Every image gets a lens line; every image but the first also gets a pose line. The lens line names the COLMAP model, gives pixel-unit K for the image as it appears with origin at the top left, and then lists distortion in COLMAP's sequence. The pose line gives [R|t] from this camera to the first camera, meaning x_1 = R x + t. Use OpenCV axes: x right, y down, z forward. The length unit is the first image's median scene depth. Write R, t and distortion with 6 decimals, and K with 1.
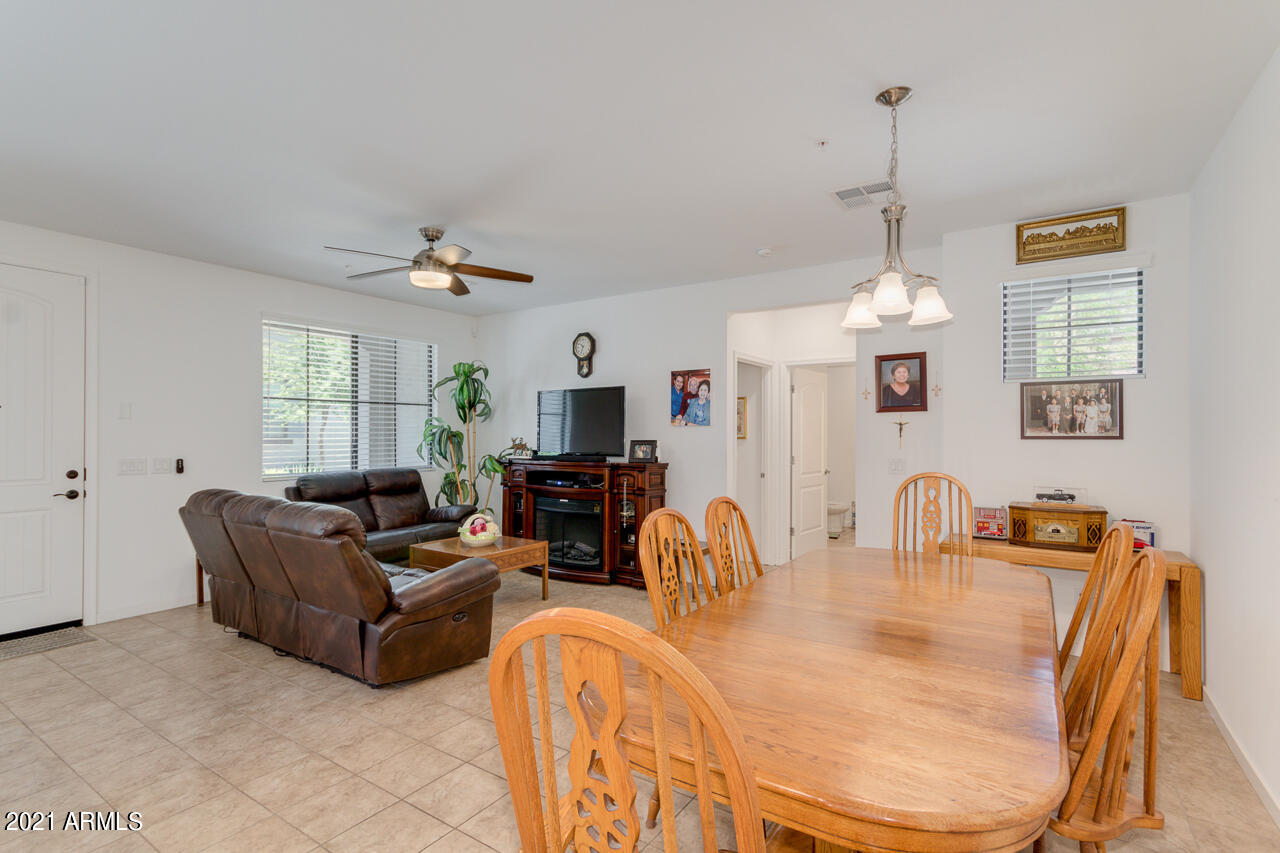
lens RADIAL K [[599.5, 0, 647.1], [0, 599.5, 435.4], [0, 0, 1]] dist [0.005704, 0.004955]
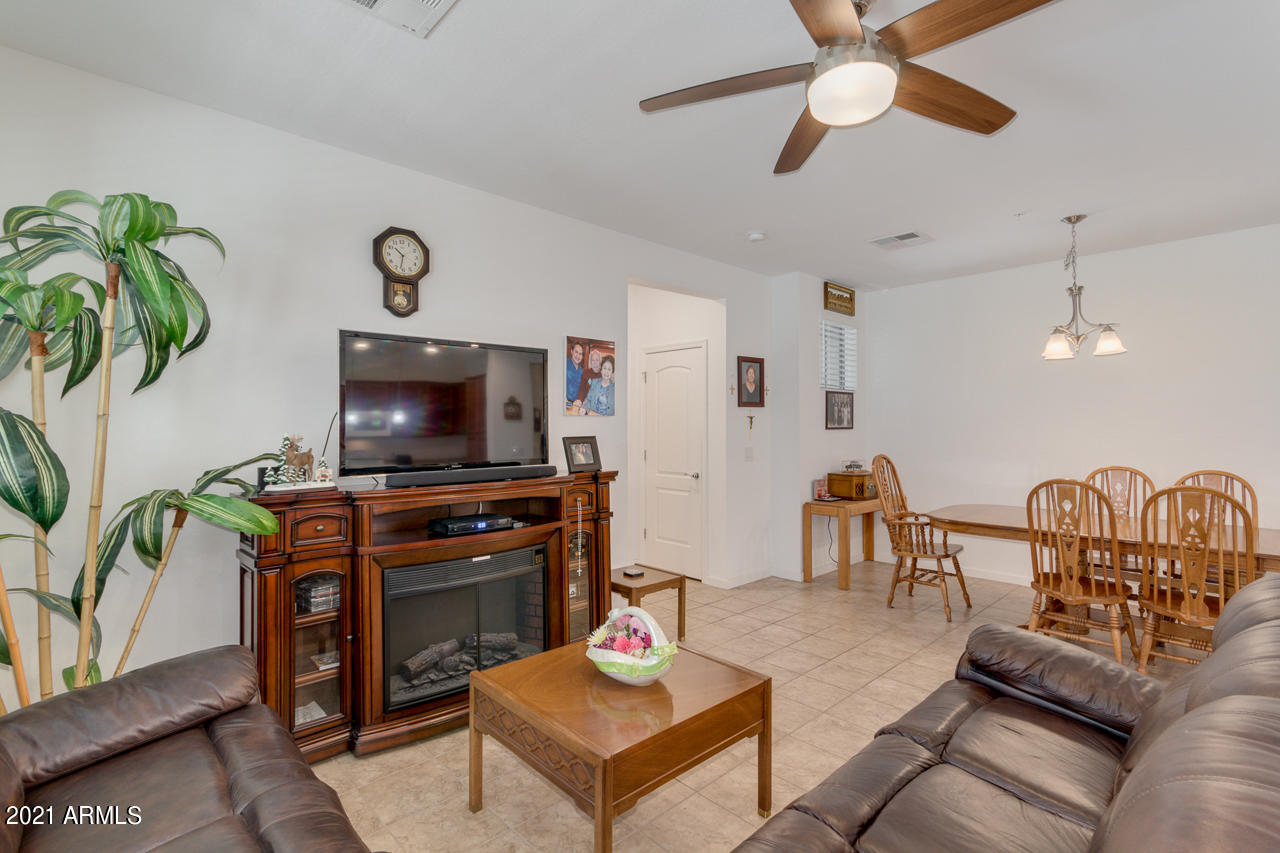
lens RADIAL K [[599.5, 0, 653.3], [0, 599.5, 407.2], [0, 0, 1]] dist [0.005704, 0.004955]
pose [[0.220887, 0.024693, 0.974987, -0.633513], [0.000048, 0.999679, -0.025330, -0.007755], [-0.975299, 0.005642, 0.220815, 0.782825]]
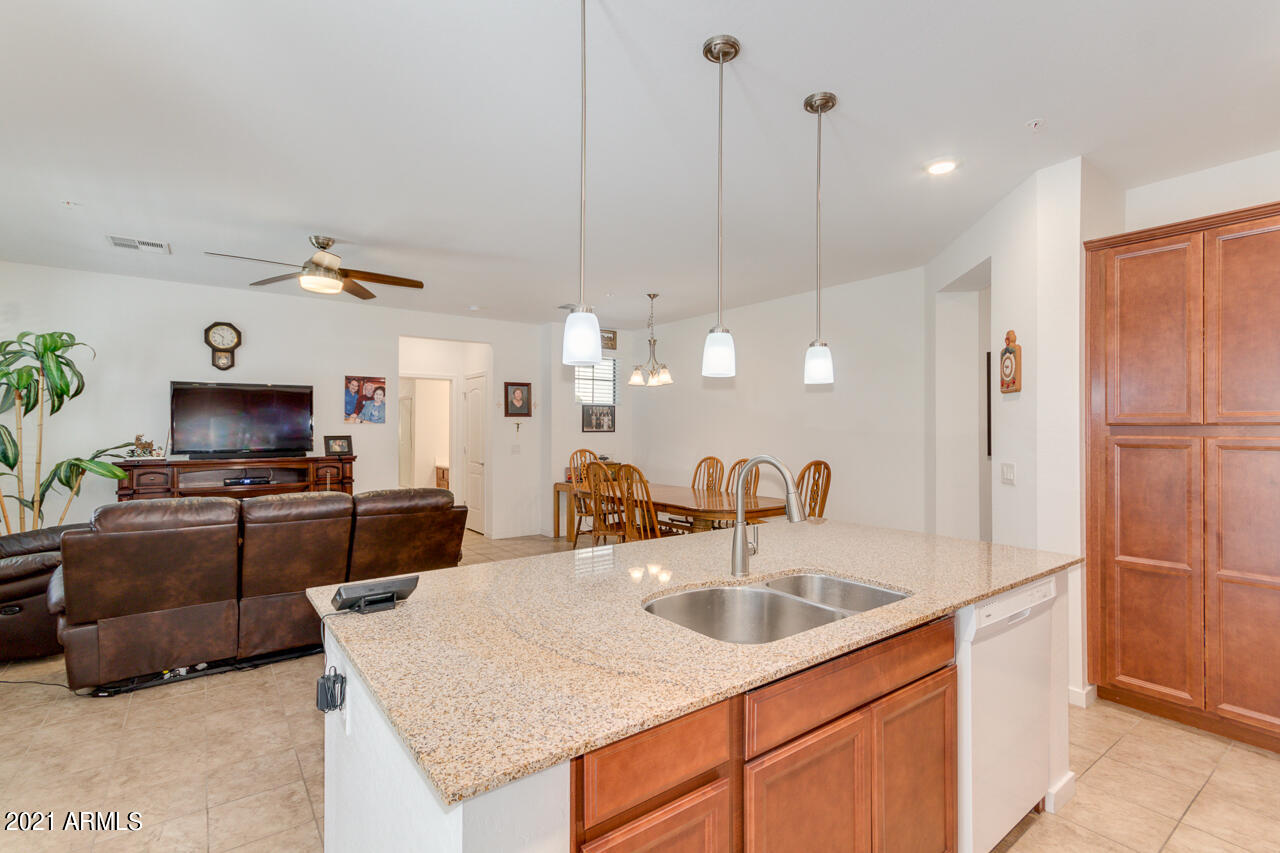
lens RADIAL K [[599.5, 0, 651.8], [0, 599.5, 423.9], [0, 0, 1]] dist [0.005704, 0.004955]
pose [[0.336251, 0.005489, 0.941757, -0.876357], [0.001539, 0.999978, -0.006378, -0.006423], [-0.941771, 0.003594, 0.336235, 0.066696]]
